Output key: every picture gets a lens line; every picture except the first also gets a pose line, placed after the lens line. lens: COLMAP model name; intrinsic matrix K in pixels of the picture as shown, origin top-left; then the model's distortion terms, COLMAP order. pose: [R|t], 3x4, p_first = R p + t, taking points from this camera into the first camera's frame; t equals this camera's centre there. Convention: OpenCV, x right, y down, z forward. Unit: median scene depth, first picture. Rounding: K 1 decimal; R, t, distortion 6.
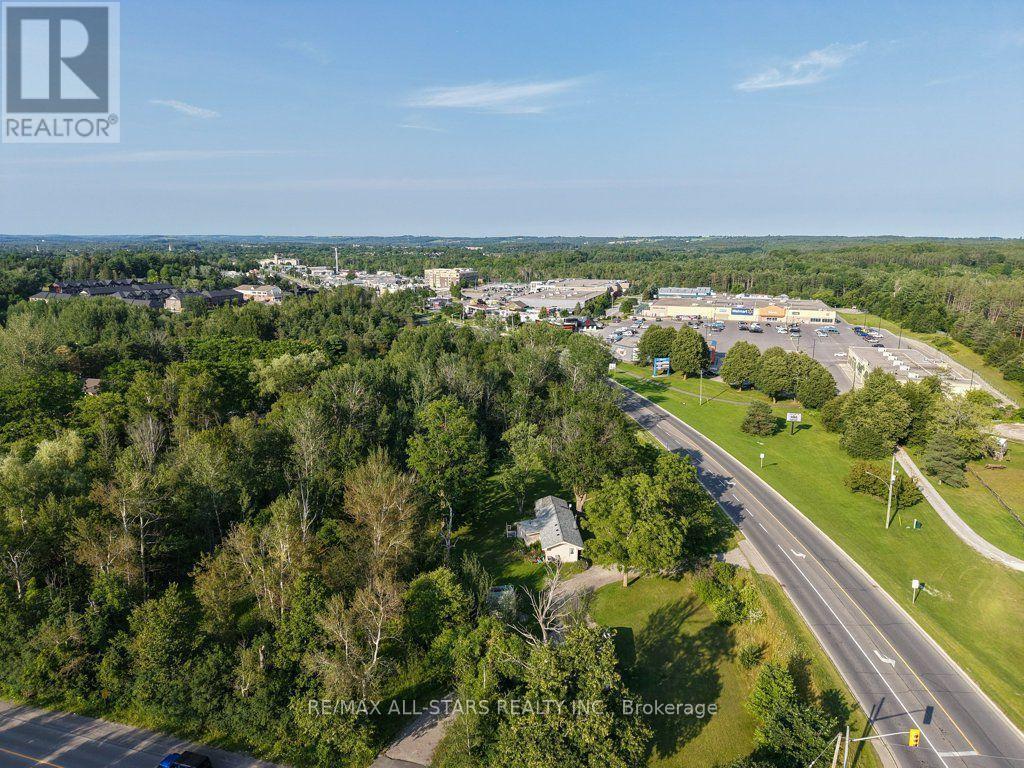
lens RADIAL K [[682.4, 0, 513.6], [0, 682.4, 388.9], [0, 0, 1]] dist [0.031893, -0.034614]
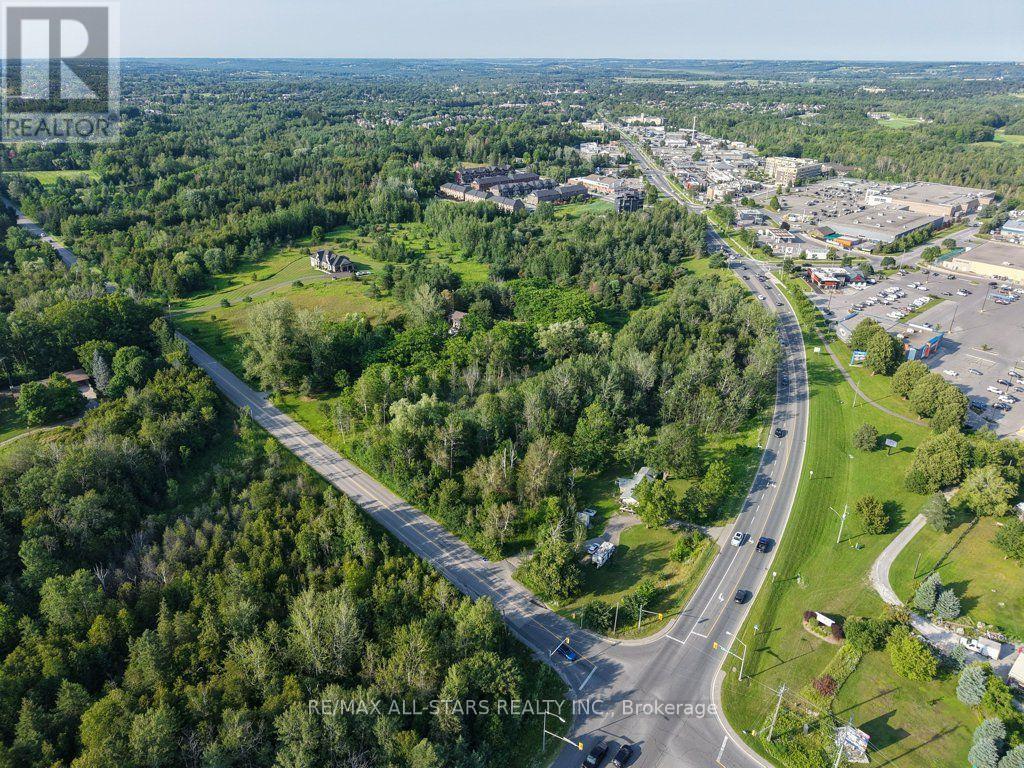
lens RADIAL K [[682.4, 0, 513.6], [0, 682.4, 388.9], [0, 0, 1]] dist [0.031893, -0.034614]
pose [[0.865914, 0.216926, -0.450706, 0.386887], [-0.107247, 0.960628, 0.256304, -0.351728], [0.488560, -0.173601, 0.855086, -0.515478]]
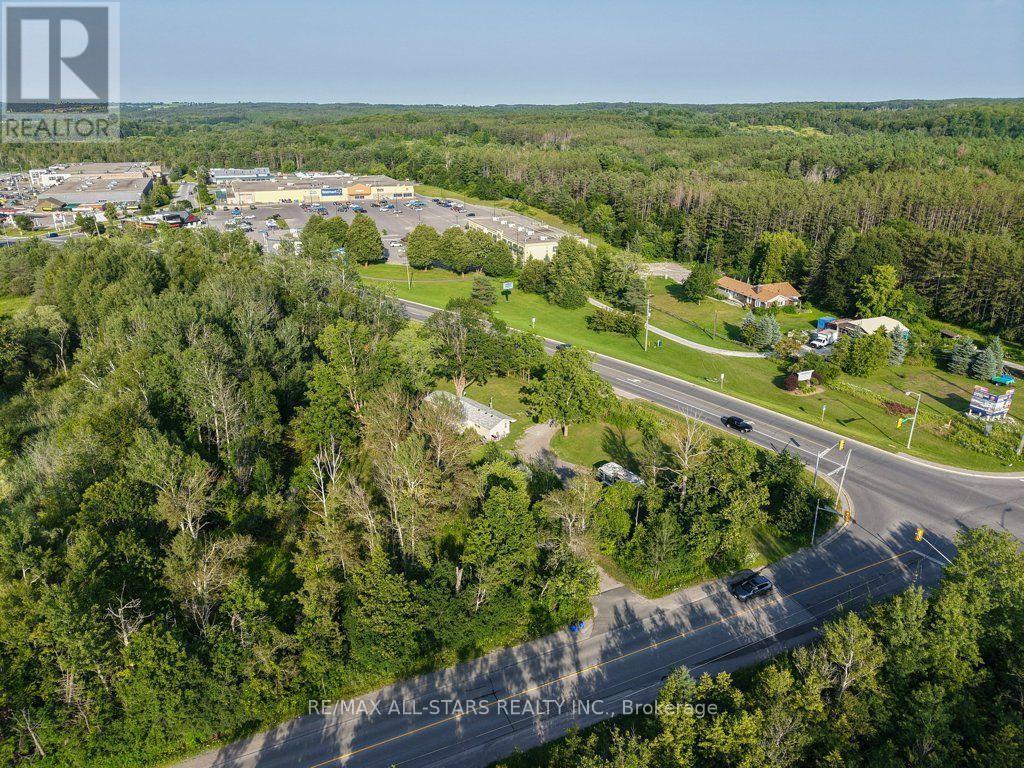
lens RADIAL K [[682.4, 0, 513.6], [0, 682.4, 388.9], [0, 0, 1]] dist [0.031893, -0.034614]
pose [[0.758501, -0.249829, 0.601882, -0.389829], [0.139694, 0.964460, 0.224284, -0.056467], [-0.636523, -0.086041, 0.766443, 0.059727]]
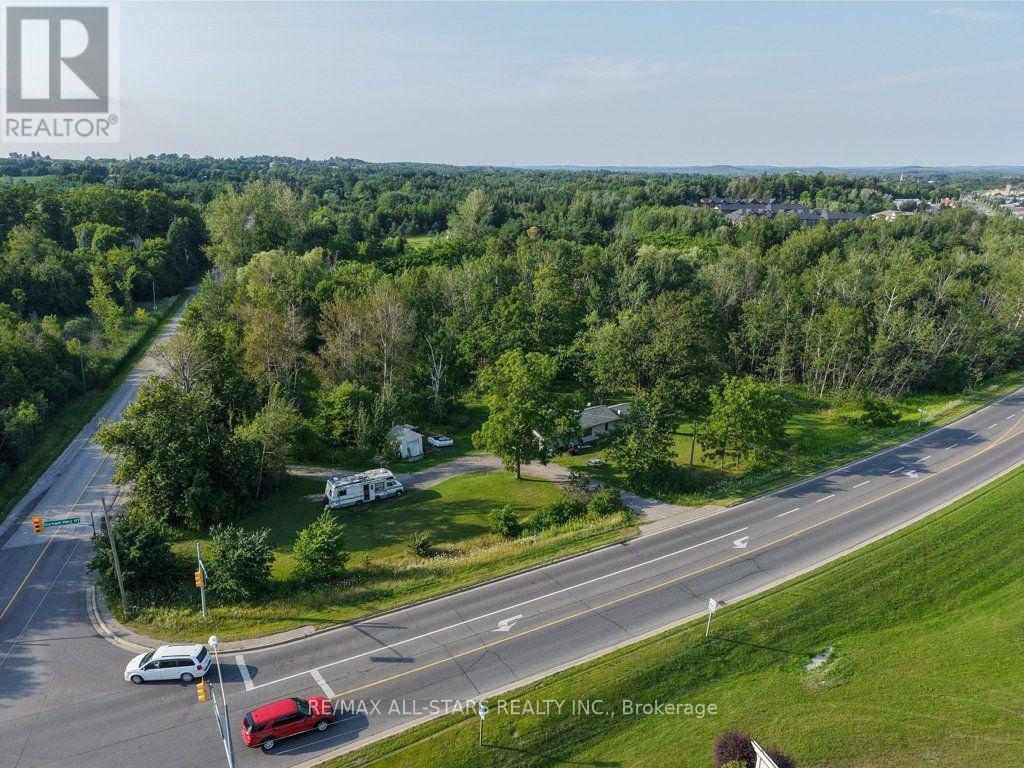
lens RADIAL K [[723.2, 0, 496.7], [0, 723.2, 412.8], [0, 0, 1]] dist [0.030041, -0.028256]
pose [[0.559707, 0.264832, -0.785234, 0.506932], [-0.180003, 0.963789, 0.196747, 0.017835], [0.808905, 0.031224, 0.587110, 0.259113]]
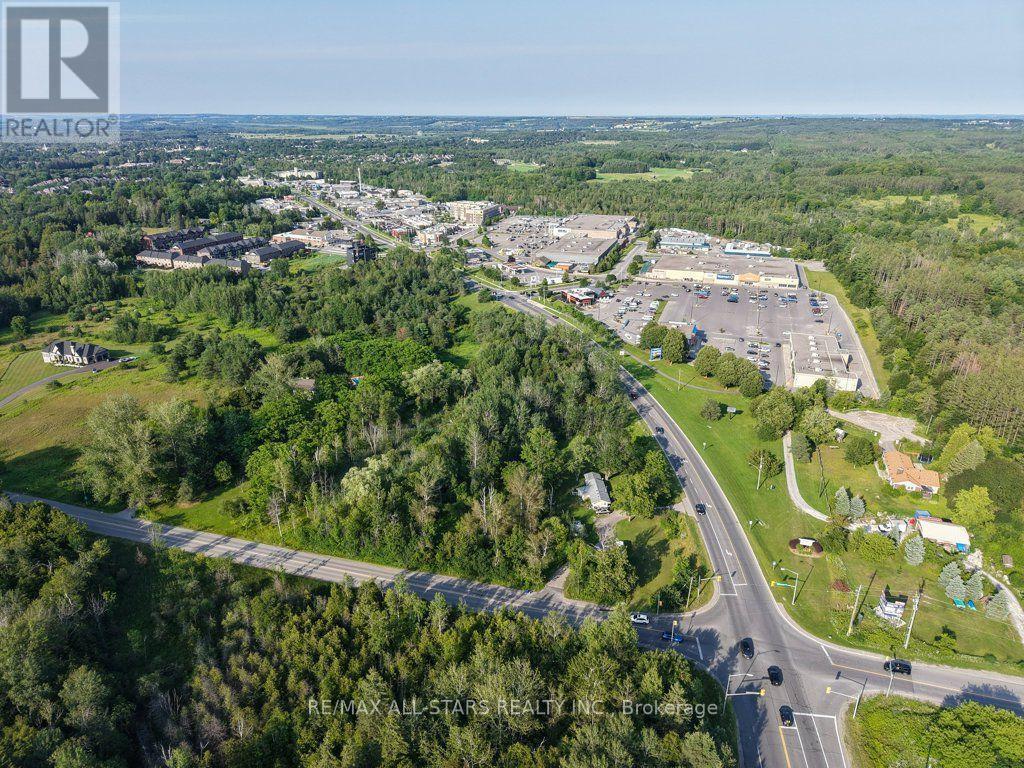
lens RADIAL K [[682.4, 0, 513.6], [0, 682.4, 388.9], [0, 0, 1]] dist [0.031893, -0.034614]
pose [[0.999990, -0.002398, -0.003885, -0.127371], [0.003007, 0.986256, 0.165195, -0.315348], [0.003435, -0.165205, 0.986253, -0.706695]]
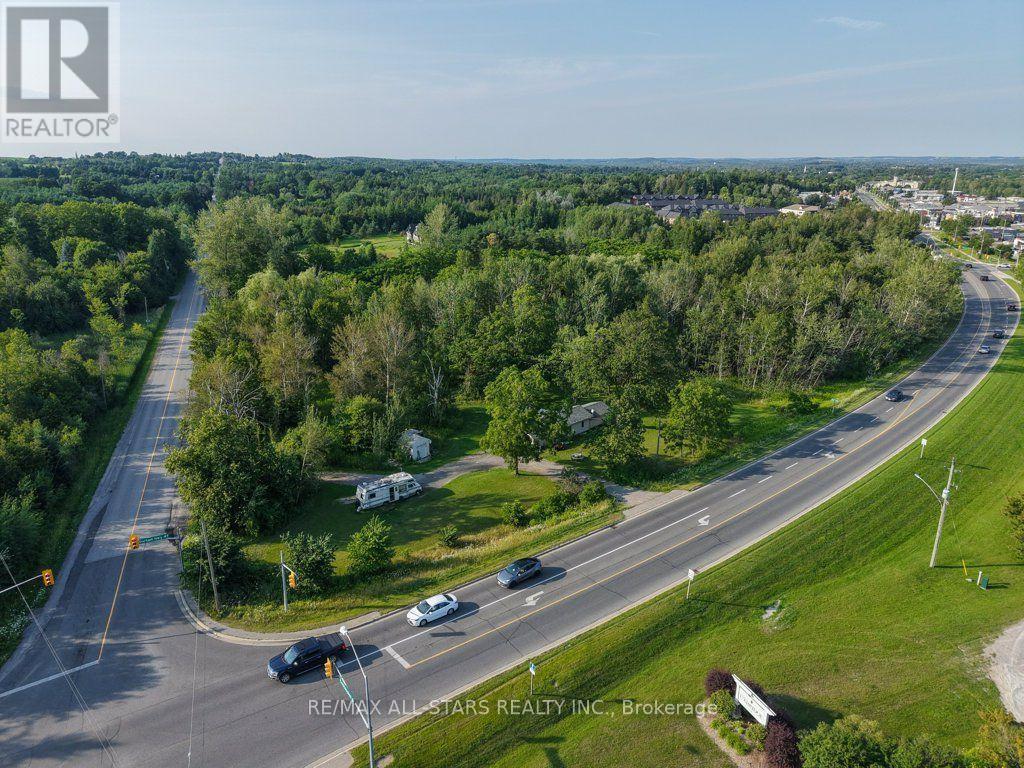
lens RADIAL K [[682.4, 0, 513.6], [0, 682.4, 388.9], [0, 0, 1]] dist [0.031893, -0.034614]
pose [[0.641857, 0.238713, -0.728722, 0.527981], [-0.160257, 0.971085, 0.176951, -0.012859], [0.749892, 0.003205, 0.661553, 0.185738]]
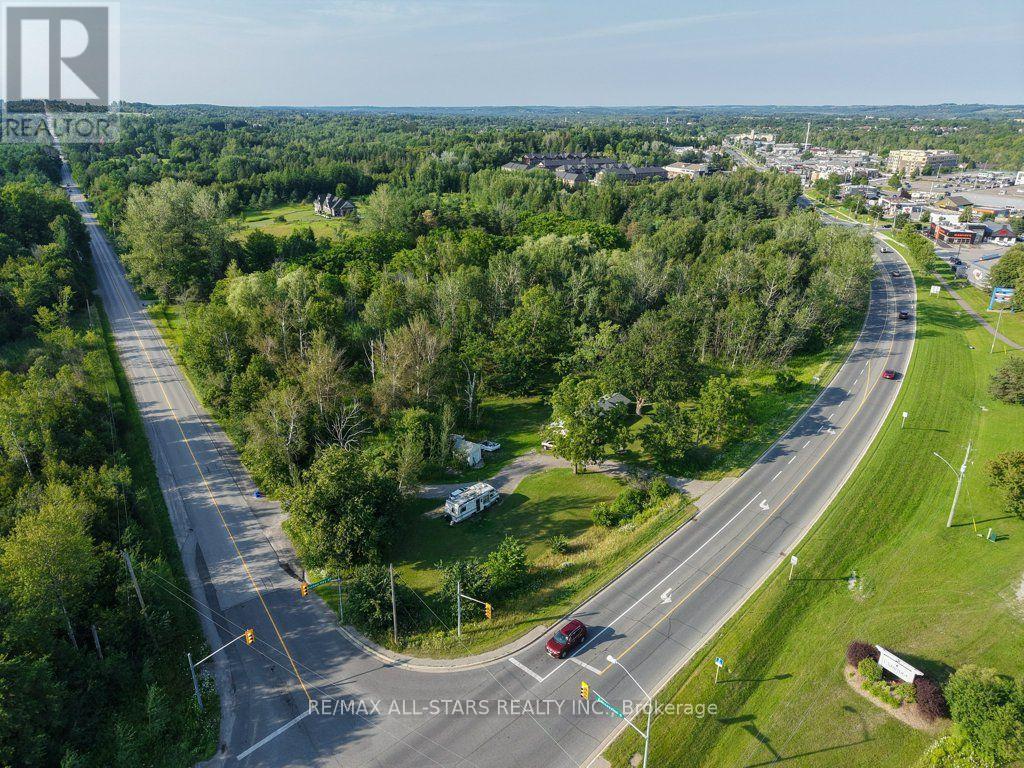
lens RADIAL K [[682.4, 0, 513.6], [0, 682.4, 388.9], [0, 0, 1]] dist [0.031893, -0.034614]
pose [[0.773606, 0.237524, -0.587466, 0.424719], [-0.133033, 0.967307, 0.215917, -0.045732], [0.619545, -0.088882, 0.779913, 0.043359]]
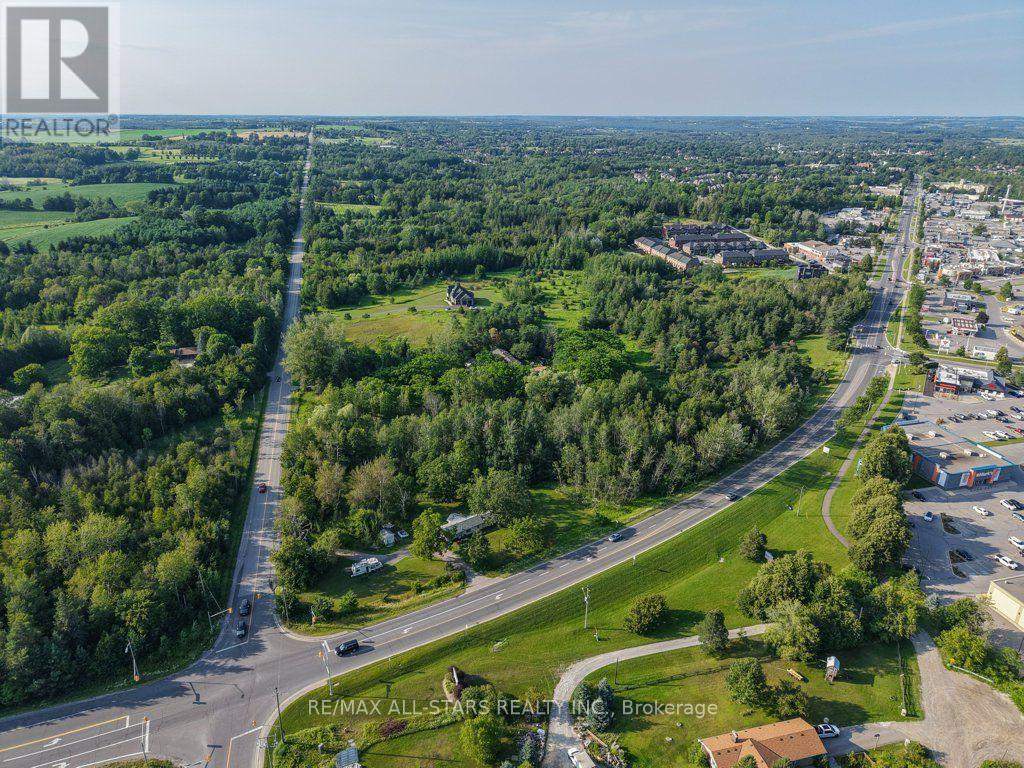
lens RADIAL K [[682.4, 0, 513.6], [0, 682.4, 388.9], [0, 0, 1]] dist [0.031893, -0.034614]
pose [[0.547070, 0.311039, -0.777154, 1.072448], [-0.182197, 0.950390, 0.252117, -0.479285], [0.817018, 0.003669, 0.576601, -0.012184]]
